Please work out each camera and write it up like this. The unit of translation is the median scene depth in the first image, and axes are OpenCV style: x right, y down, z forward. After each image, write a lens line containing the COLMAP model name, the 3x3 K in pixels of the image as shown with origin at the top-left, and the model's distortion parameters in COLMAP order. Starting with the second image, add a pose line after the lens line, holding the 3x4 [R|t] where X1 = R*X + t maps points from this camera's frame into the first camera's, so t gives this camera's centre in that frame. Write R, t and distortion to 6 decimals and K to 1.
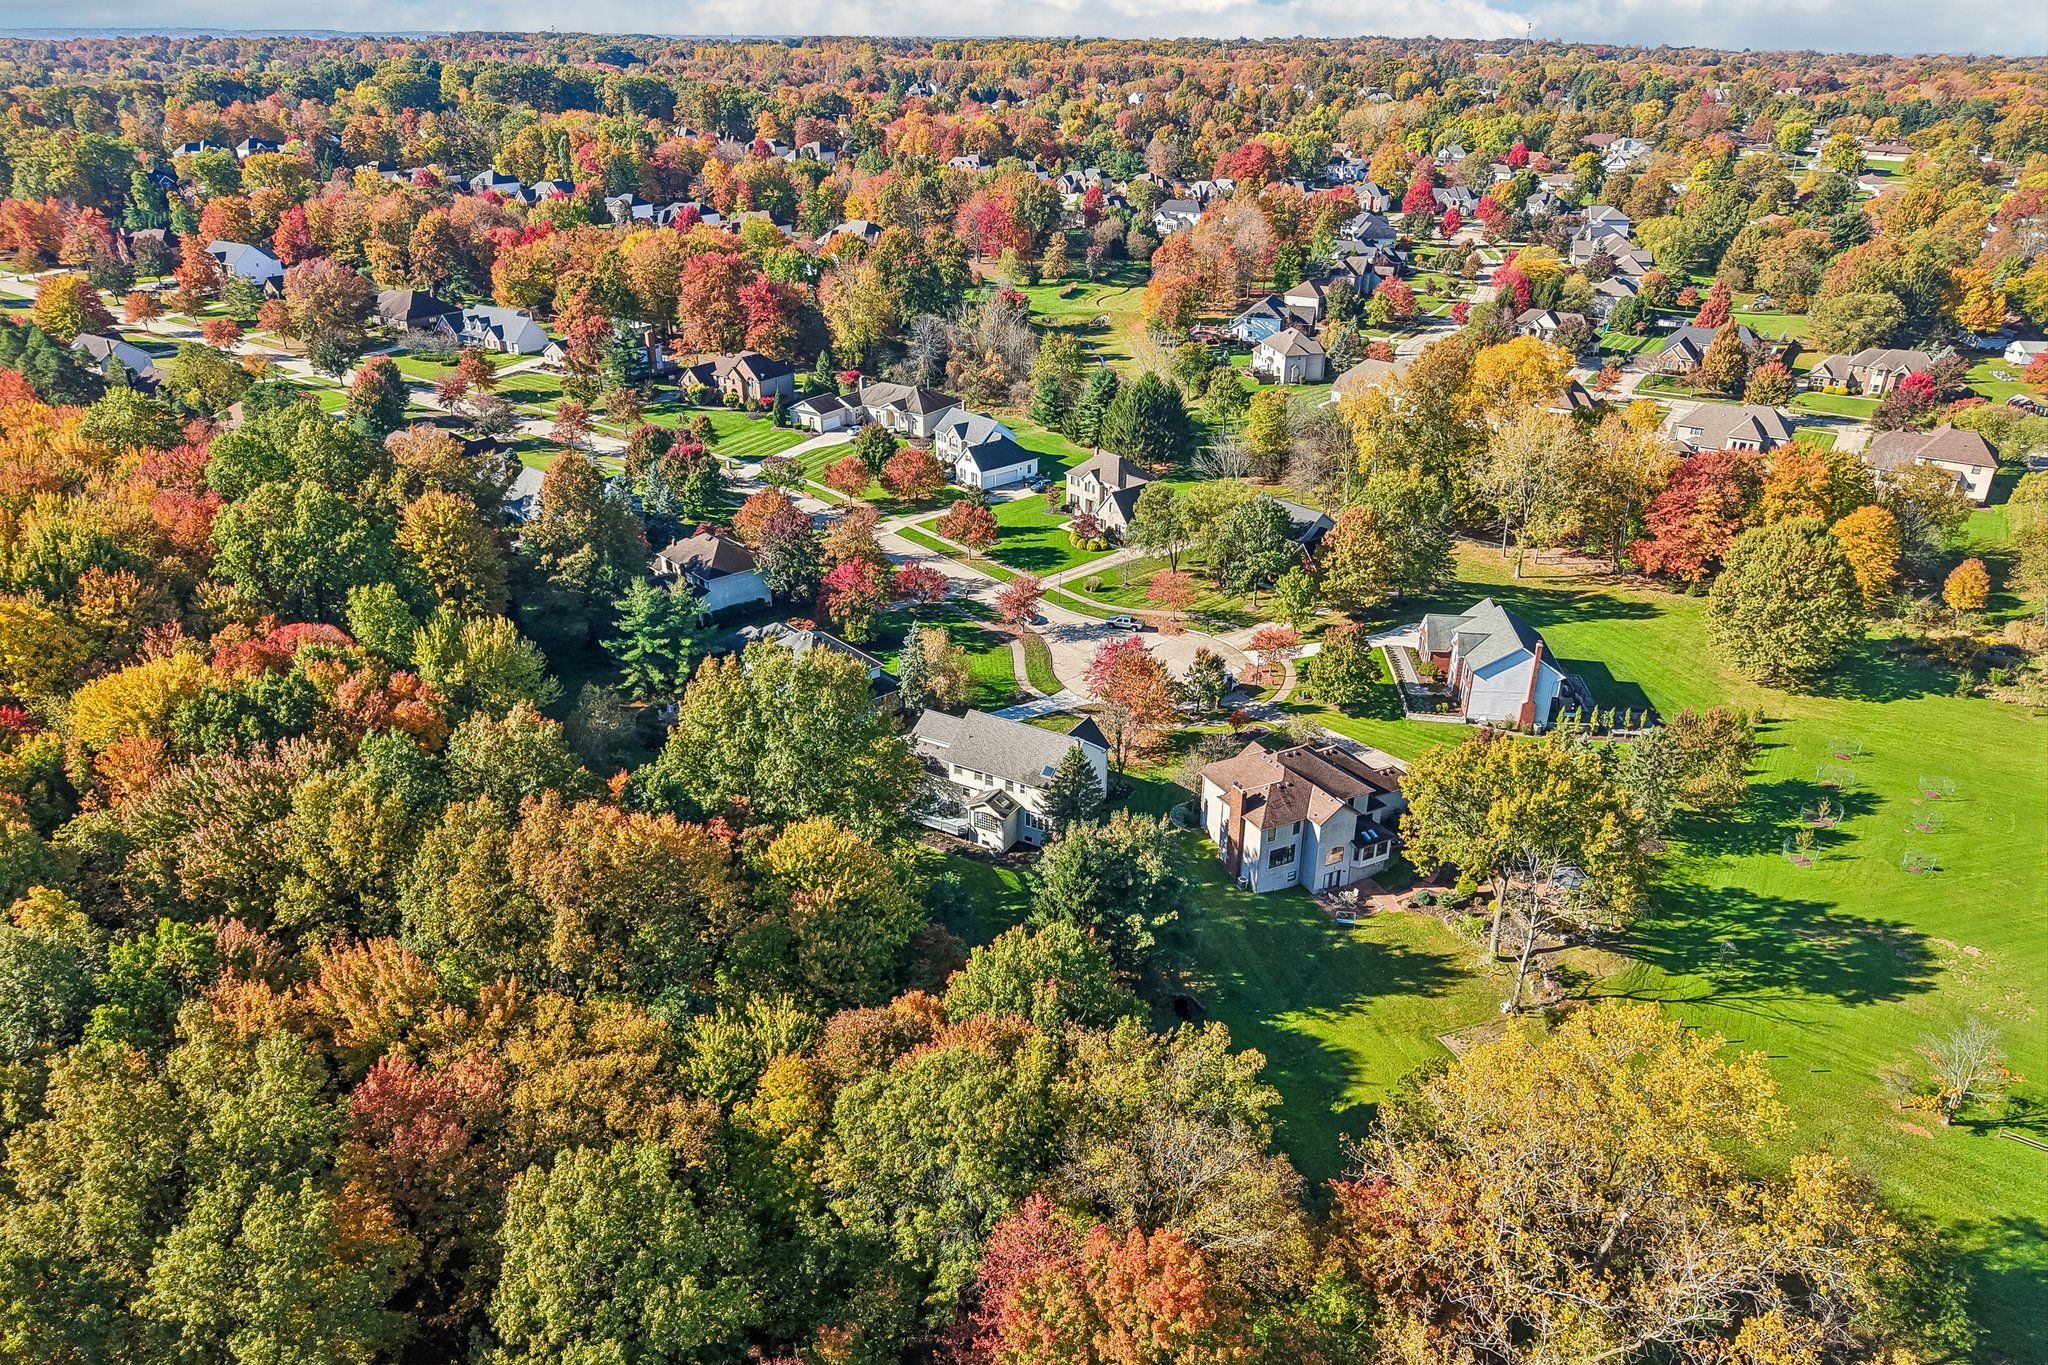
lens RADIAL K [[1386.1, 0, 1024.0], [0, 1386.1, 682.5], [0, 0, 1]] dist [0.014460, -0.020494]
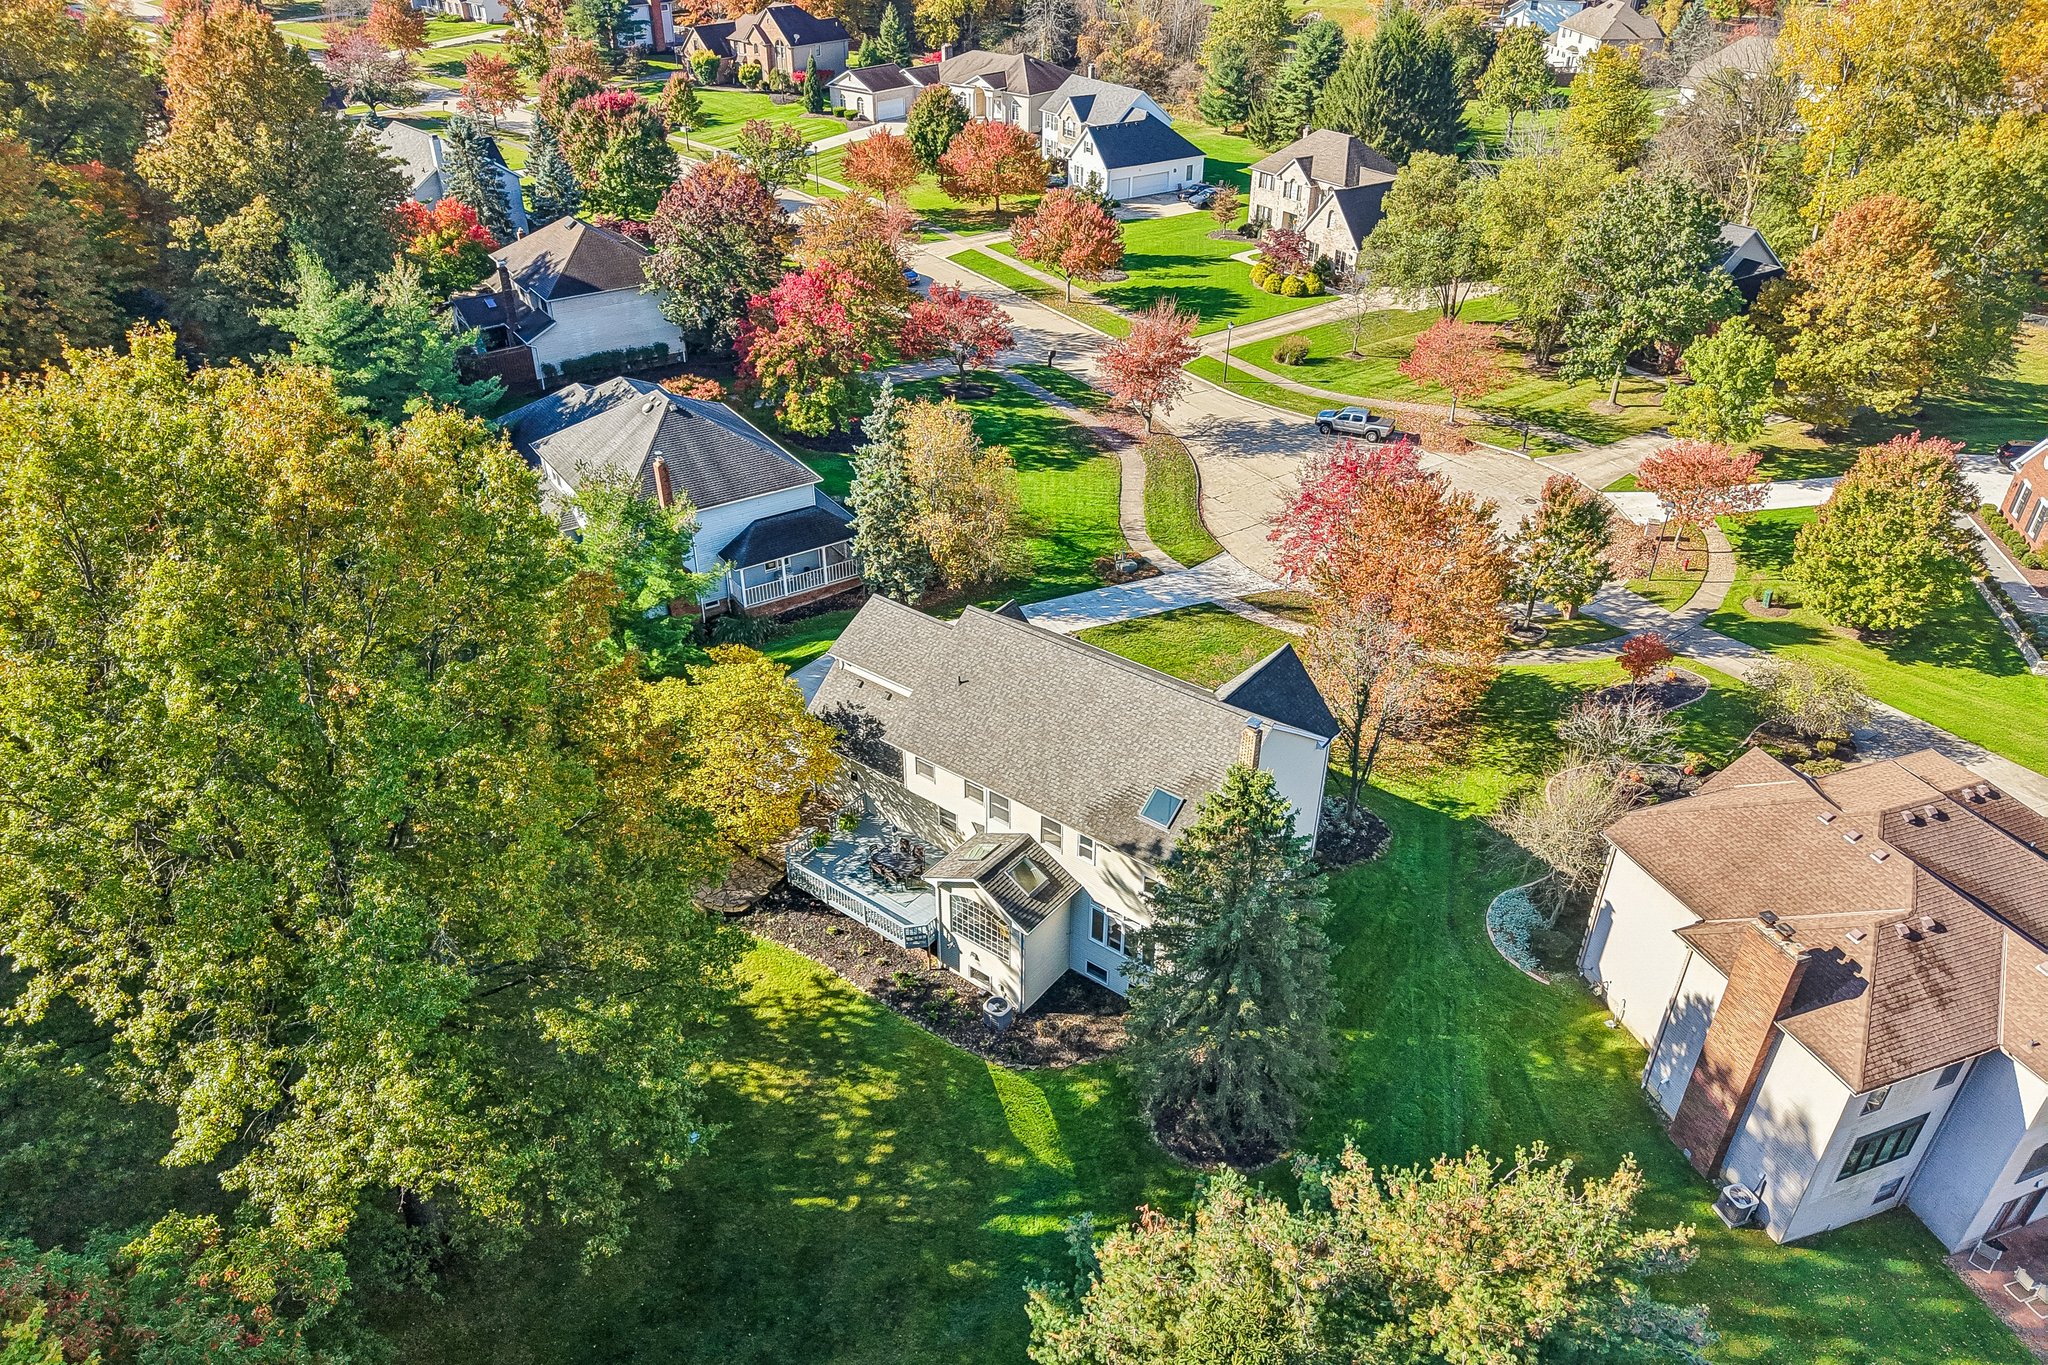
lens RADIAL K [[1386.1, 0, 1024.0], [0, 1386.1, 682.5], [0, 0, 1]] dist [0.014460, -0.020494]
pose [[0.992443, 0.068530, -0.101786, 0.011483], [-0.055826, 0.990860, 0.122799, -0.004944], [0.109271, -0.116189, 0.987198, 0.463185]]
